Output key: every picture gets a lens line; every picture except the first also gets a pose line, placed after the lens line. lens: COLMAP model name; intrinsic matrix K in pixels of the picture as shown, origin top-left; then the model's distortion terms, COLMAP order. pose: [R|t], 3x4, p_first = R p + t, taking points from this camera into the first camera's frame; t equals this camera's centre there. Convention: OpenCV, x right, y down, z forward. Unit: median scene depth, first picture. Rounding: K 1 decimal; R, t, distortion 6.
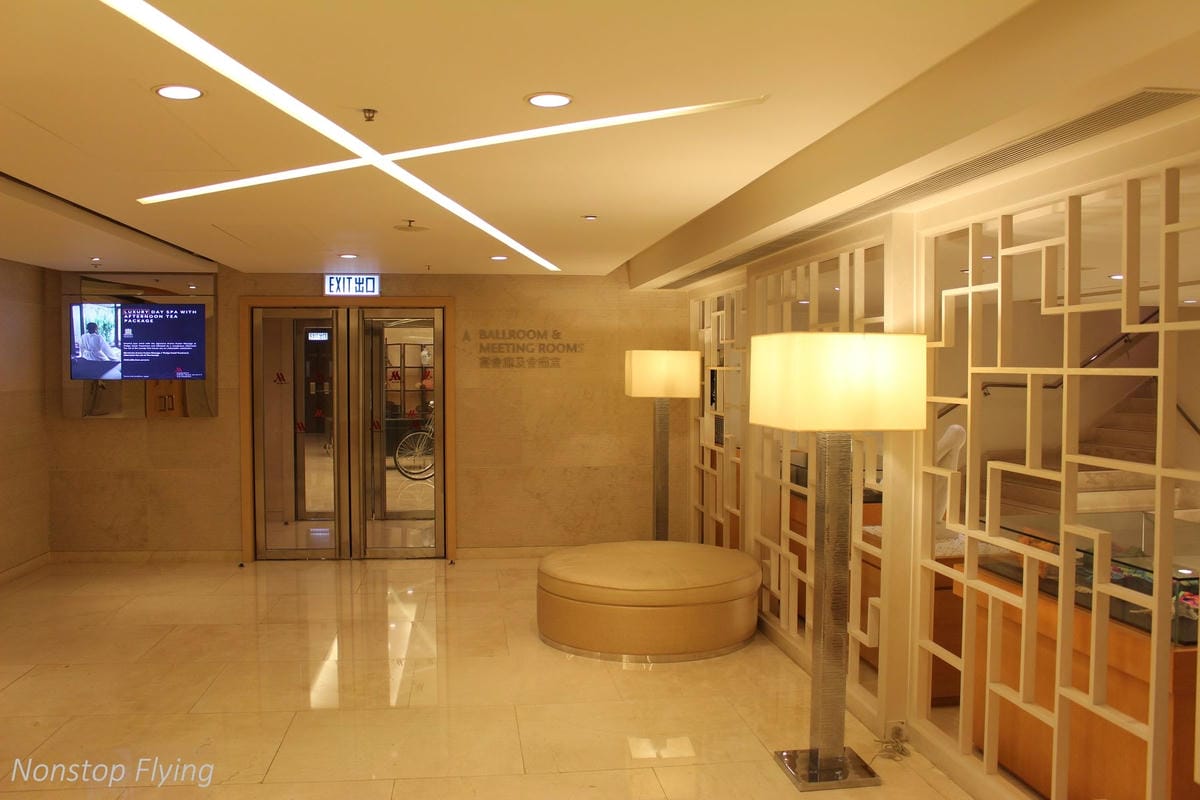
lens RADIAL K [[981.5, 0, 600.0], [0, 981.5, 400.0], [0, 0, 1]] dist [-0.167185, 0.004756]
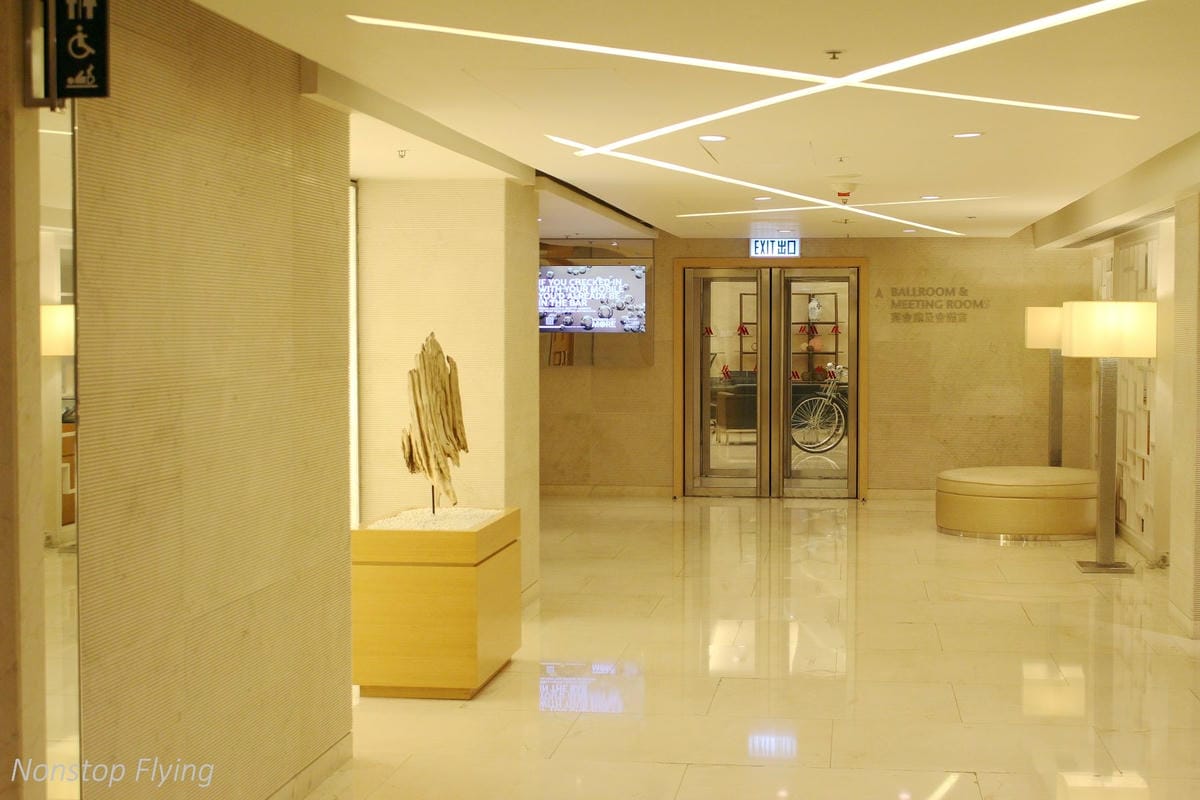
lens RADIAL K [[1855.3, 0, 600.0], [0, 1855.3, 400.0], [0, 0, 1]] dist [-0.044533, -0.129476]
pose [[0.963704, 0.009295, -0.266812, 0.115141], [-0.007289, 0.999937, 0.008509, 0.037854], [0.266875, -0.006255, 0.963711, -1.070489]]
